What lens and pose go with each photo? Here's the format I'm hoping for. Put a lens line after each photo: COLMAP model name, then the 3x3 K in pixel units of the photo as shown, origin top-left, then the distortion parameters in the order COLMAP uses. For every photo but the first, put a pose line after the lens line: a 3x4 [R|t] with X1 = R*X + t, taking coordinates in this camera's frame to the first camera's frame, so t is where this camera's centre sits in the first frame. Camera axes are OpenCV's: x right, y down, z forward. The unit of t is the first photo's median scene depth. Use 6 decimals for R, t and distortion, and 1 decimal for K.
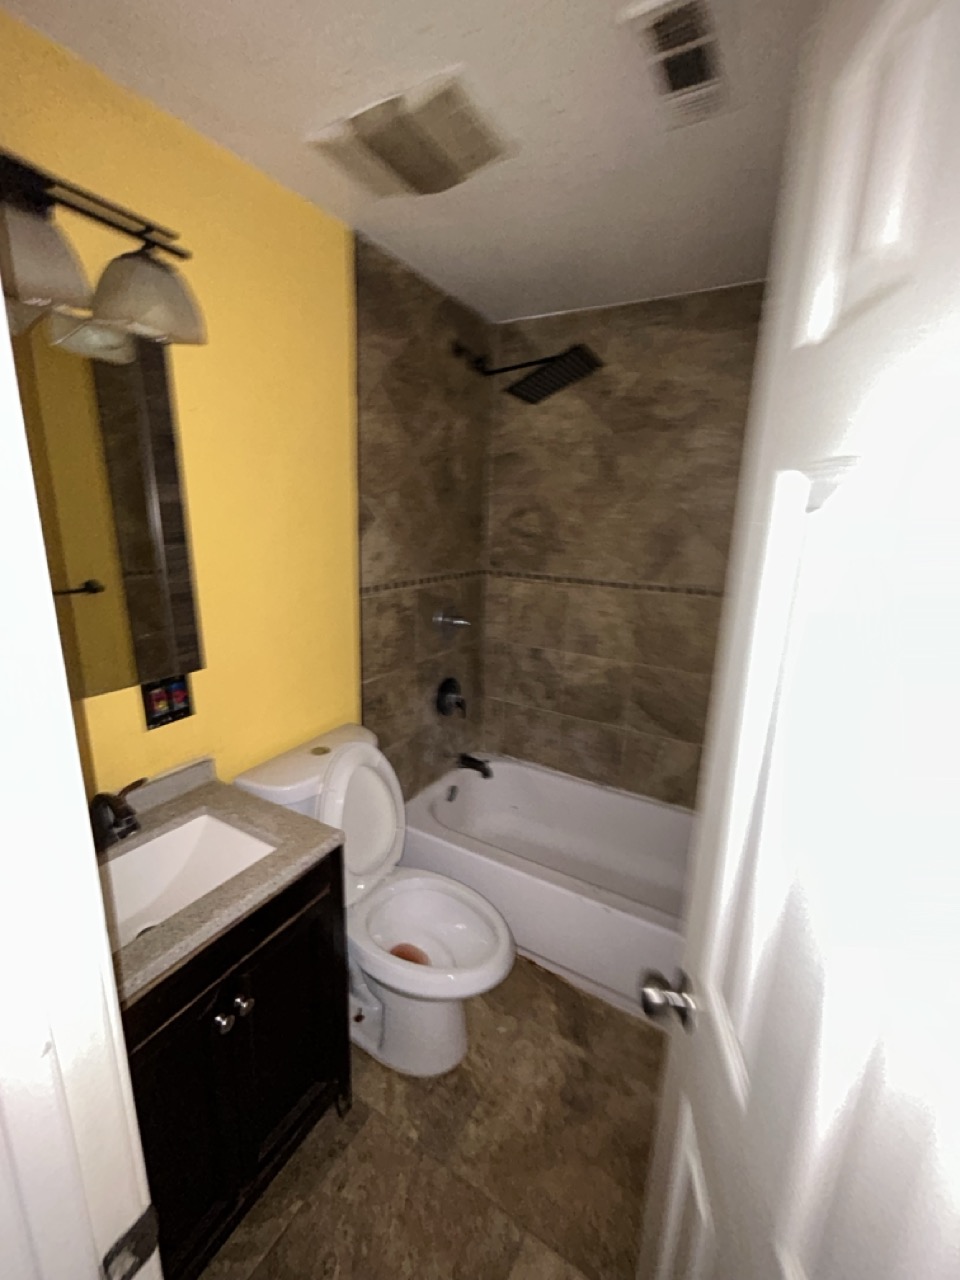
lens RADIAL K [[518.4, 0, 478.3], [0, 518.4, 636.6], [0, 0, 1]] dist [-0.002054, 0.001226]
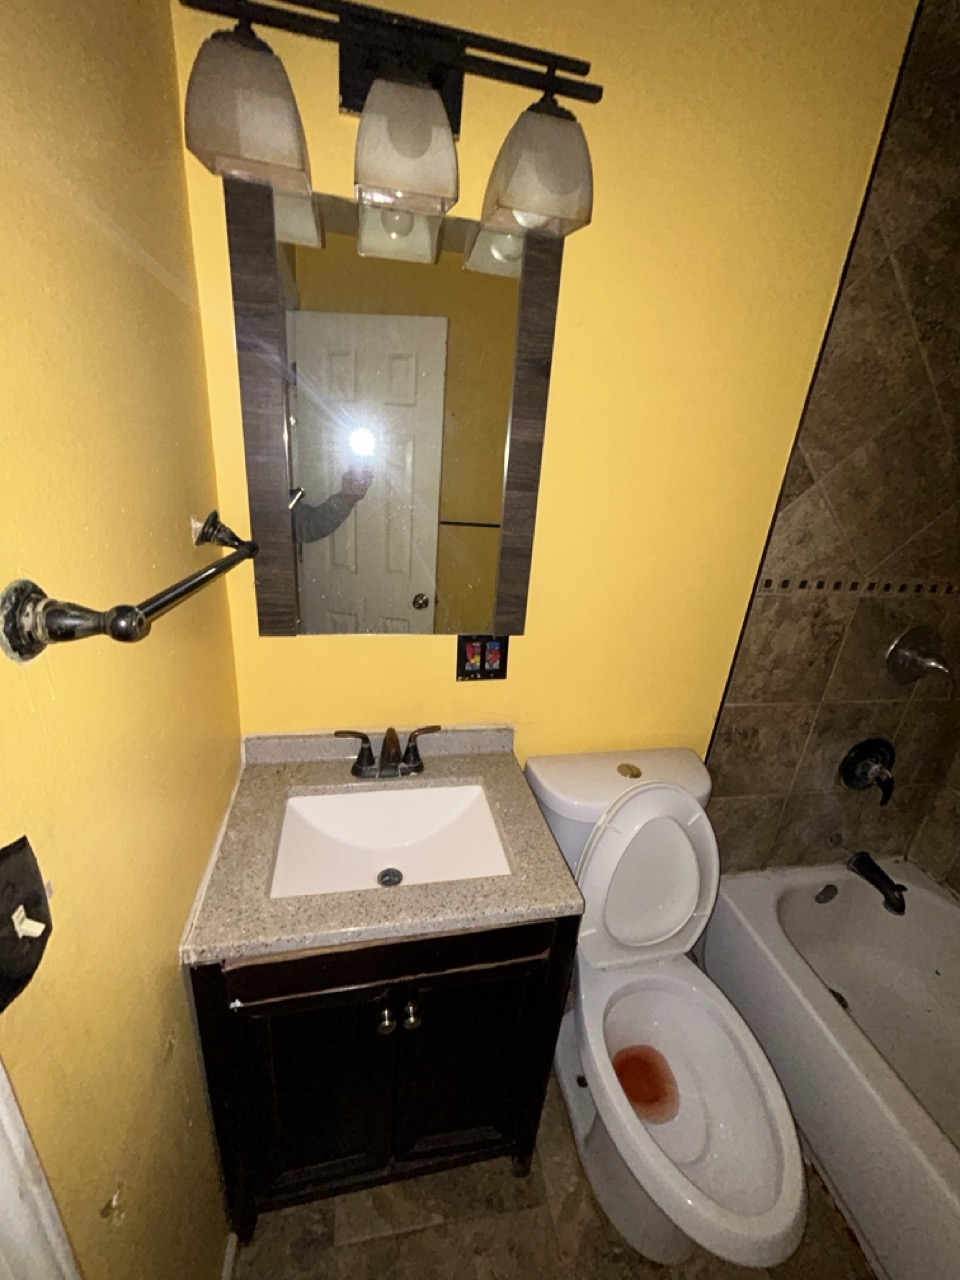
lens RADIAL K [[518.4, 0, 479.4], [0, 518.4, 640.0], [0, 0, 1]] dist [-0.002054, 0.001226]
pose [[0.665289, 0.284626, -0.690202, 0.031512], [-0.227252, 0.957812, 0.175933, -0.055754], [0.711159, 0.039804, 0.701904, 0.255863]]
